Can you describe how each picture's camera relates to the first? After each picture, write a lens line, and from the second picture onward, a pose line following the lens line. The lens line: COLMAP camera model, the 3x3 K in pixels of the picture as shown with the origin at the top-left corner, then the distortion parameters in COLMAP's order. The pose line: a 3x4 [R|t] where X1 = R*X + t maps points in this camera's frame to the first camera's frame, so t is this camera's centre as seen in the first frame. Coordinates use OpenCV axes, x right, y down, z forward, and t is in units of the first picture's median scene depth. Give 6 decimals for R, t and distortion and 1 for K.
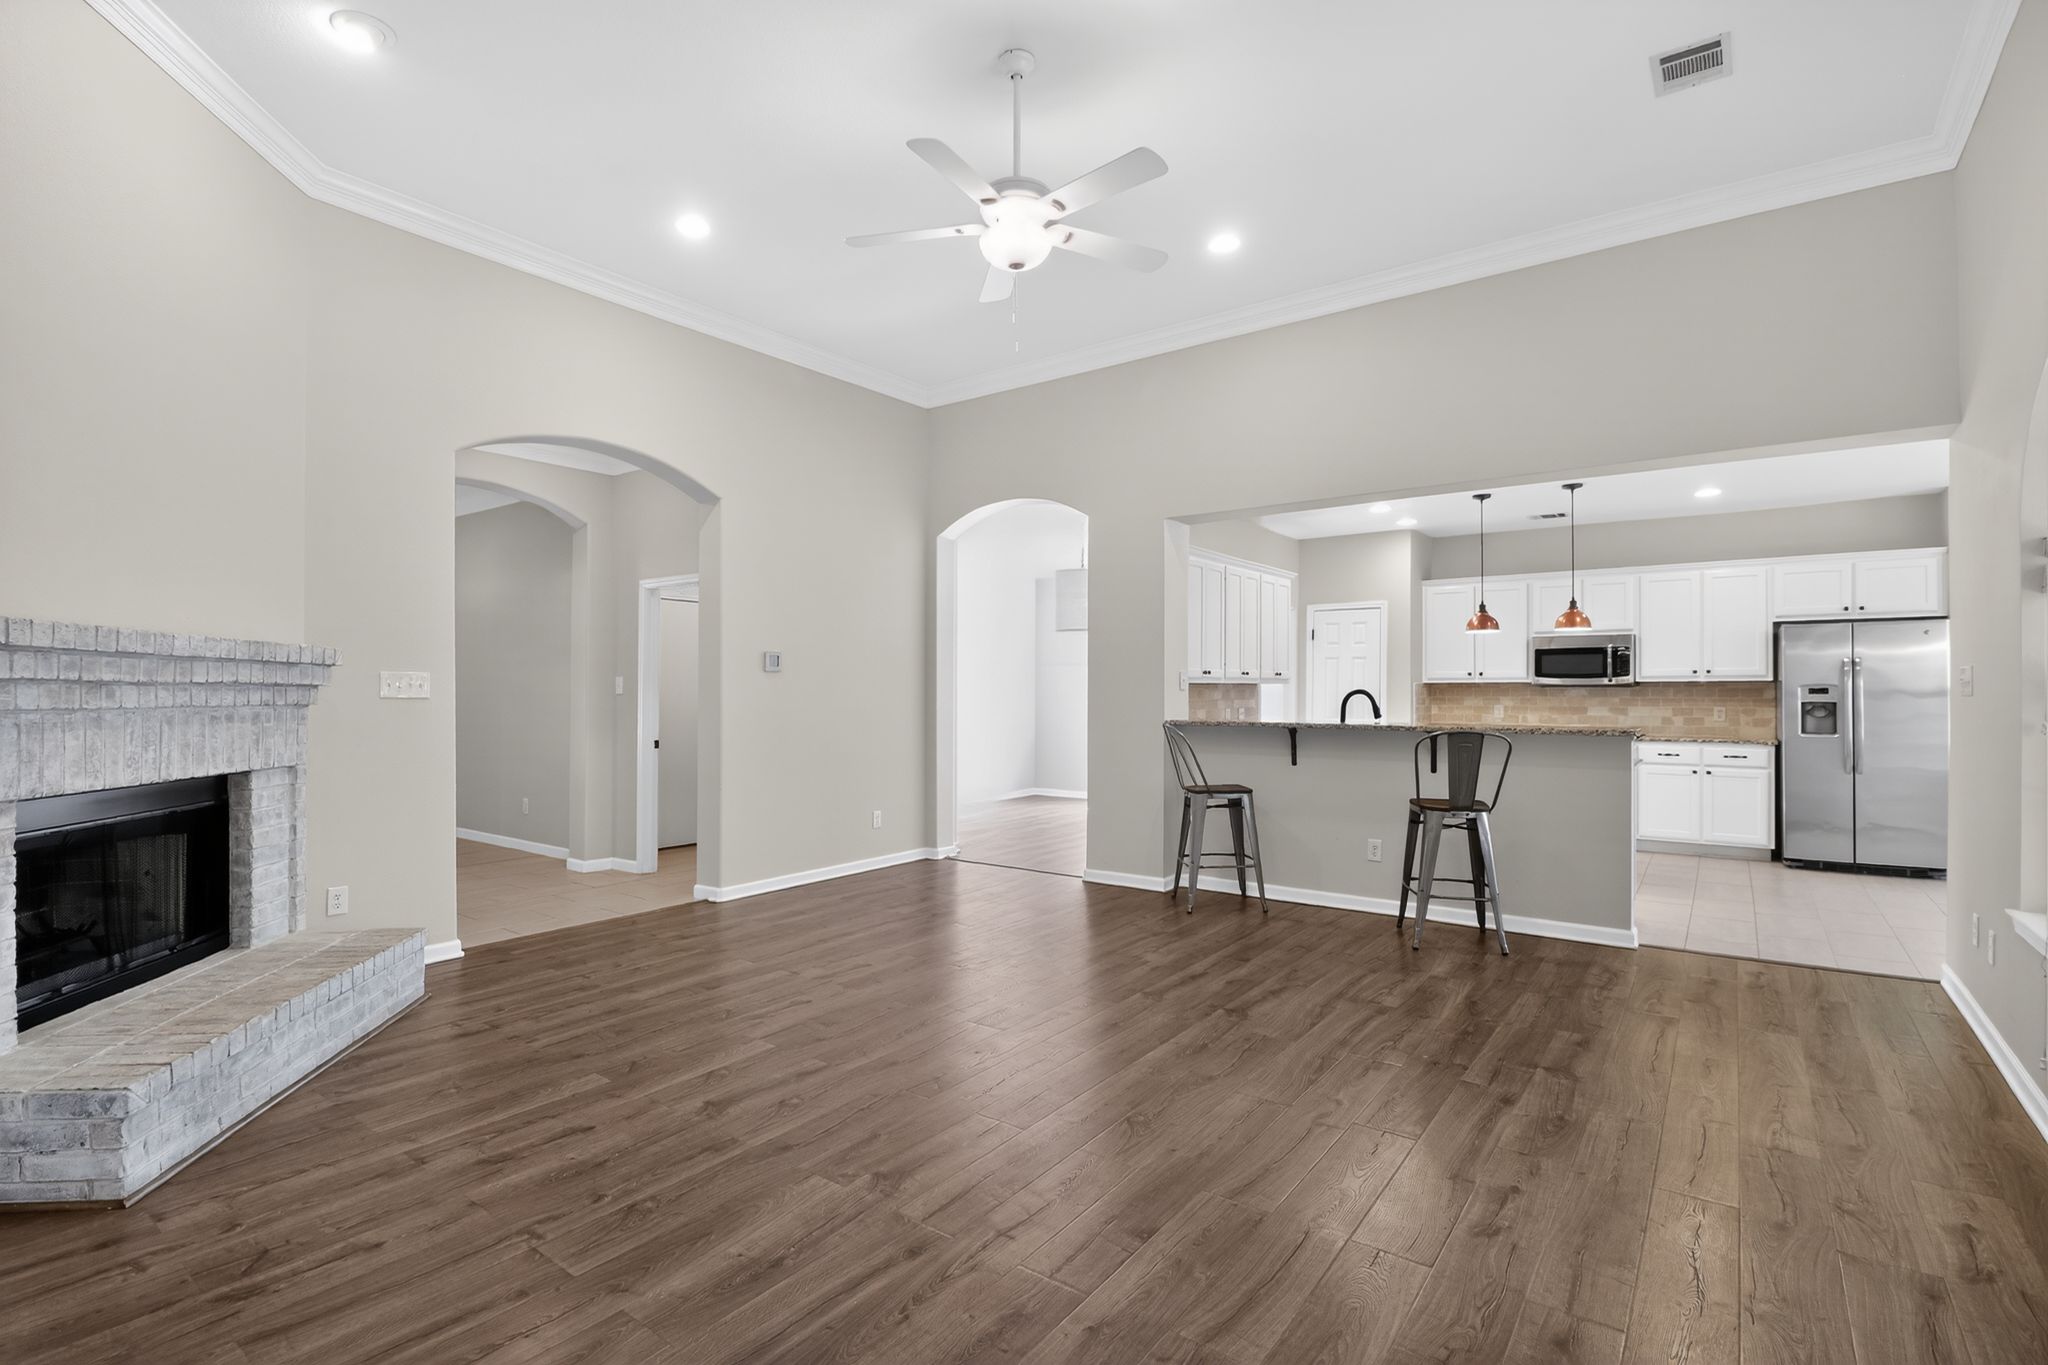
lens RADIAL K [[989.0, 0, 1006.7], [0, 989.0, 689.6], [0, 0, 1]] dist [-0.003323, -0.000966]
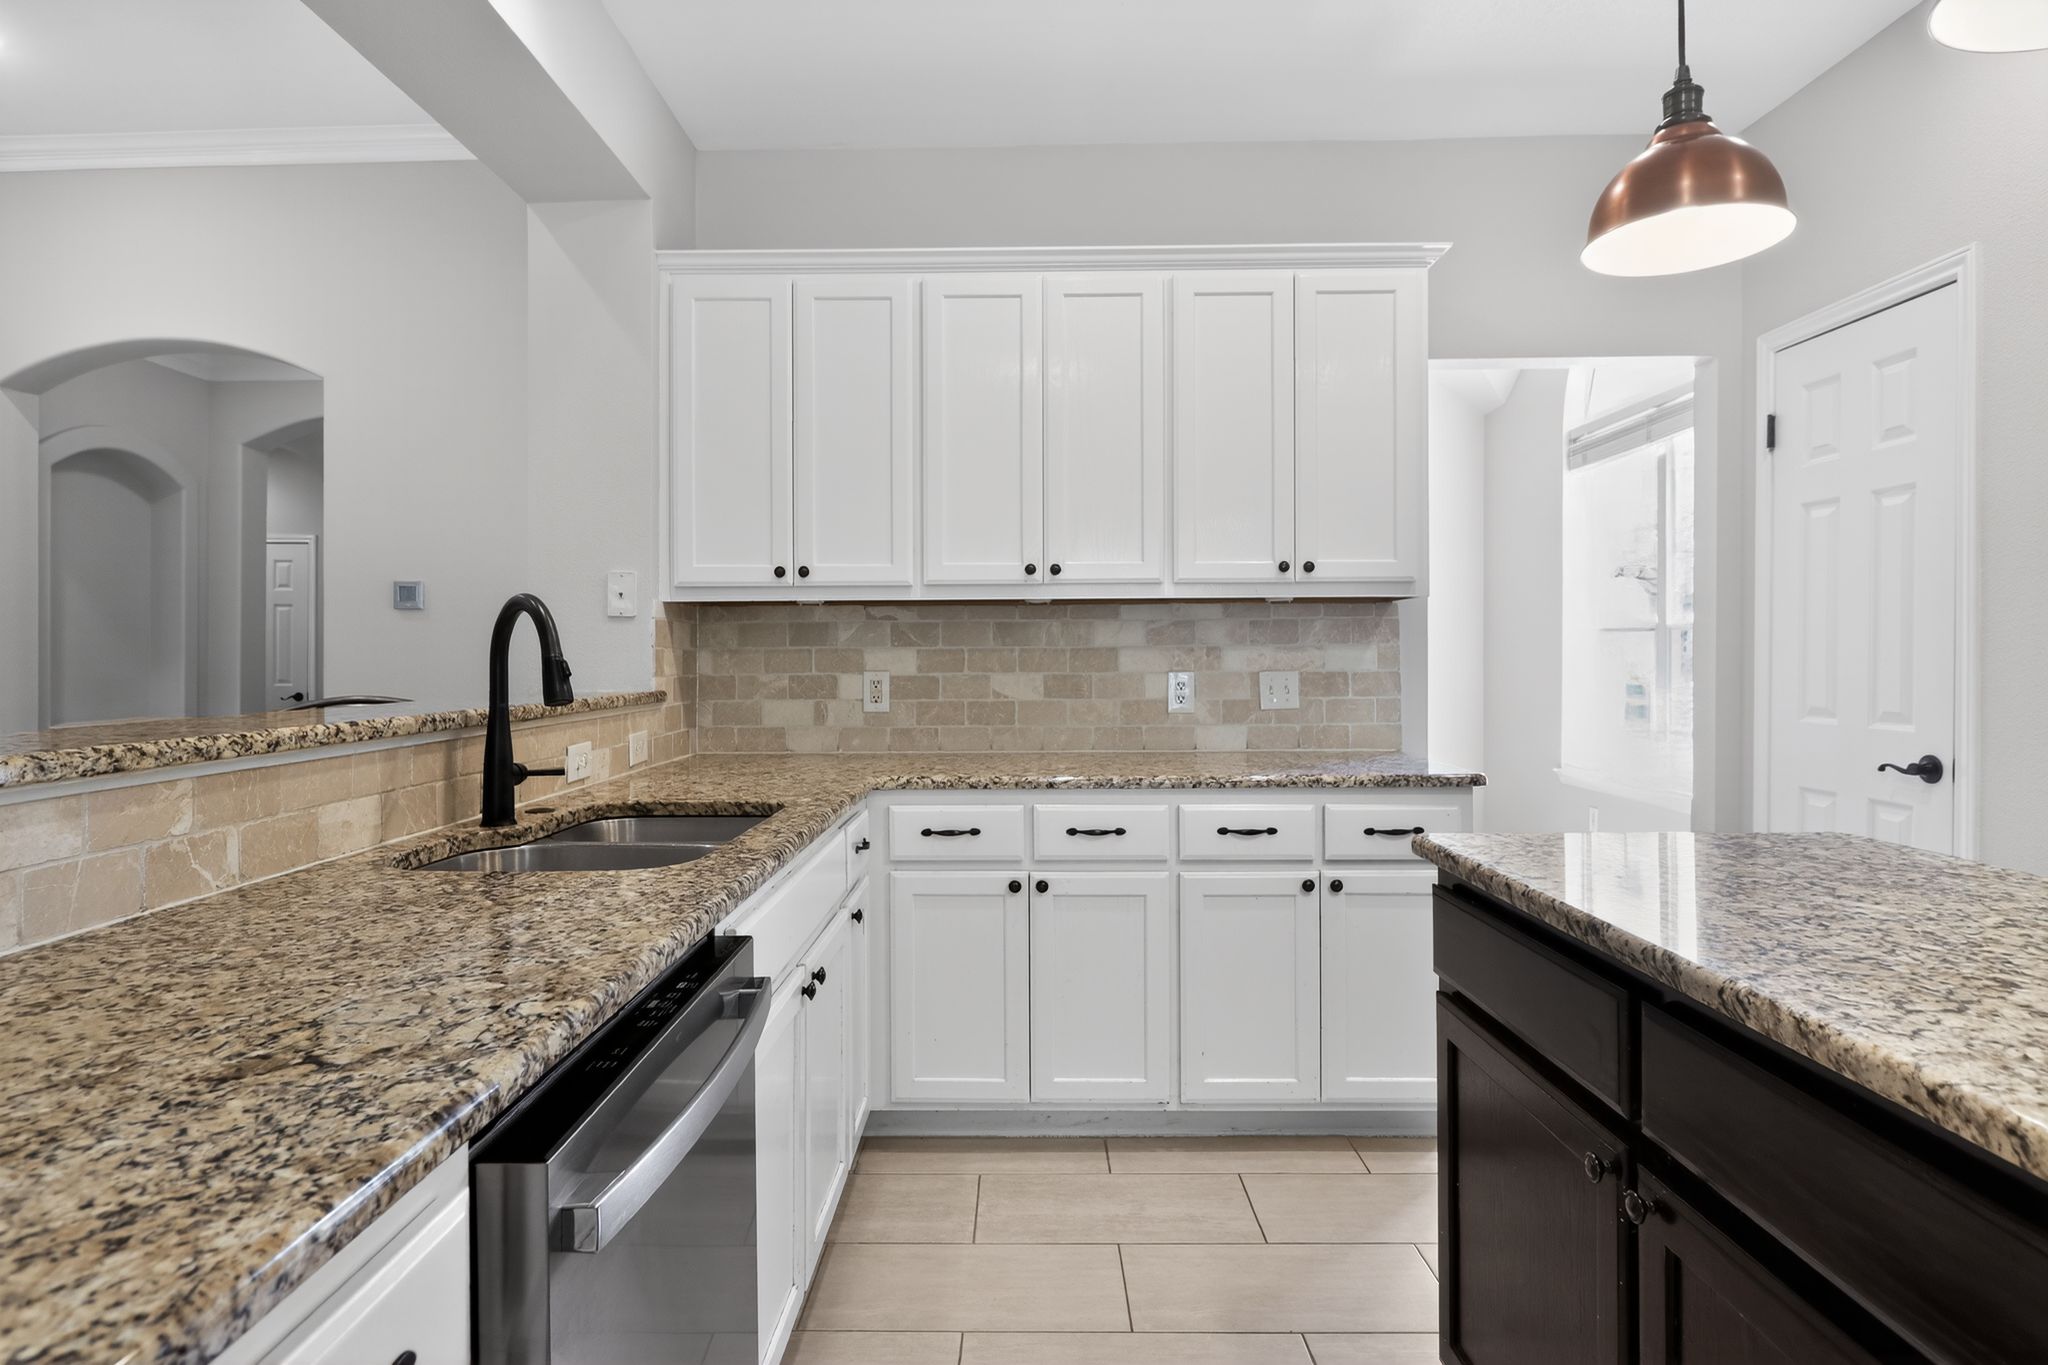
lens RADIAL K [[1092.9, 0, 998.8], [0, 1092.9, 647.3], [0, 0, 1]] dist [-0.002516, -0.001254]
pose [[0.579906, -0.008297, -0.814641, 0.990532], [0.004104, 0.999965, -0.007262, 0.024460], [0.814673, 0.000868, 0.579920, 1.375969]]
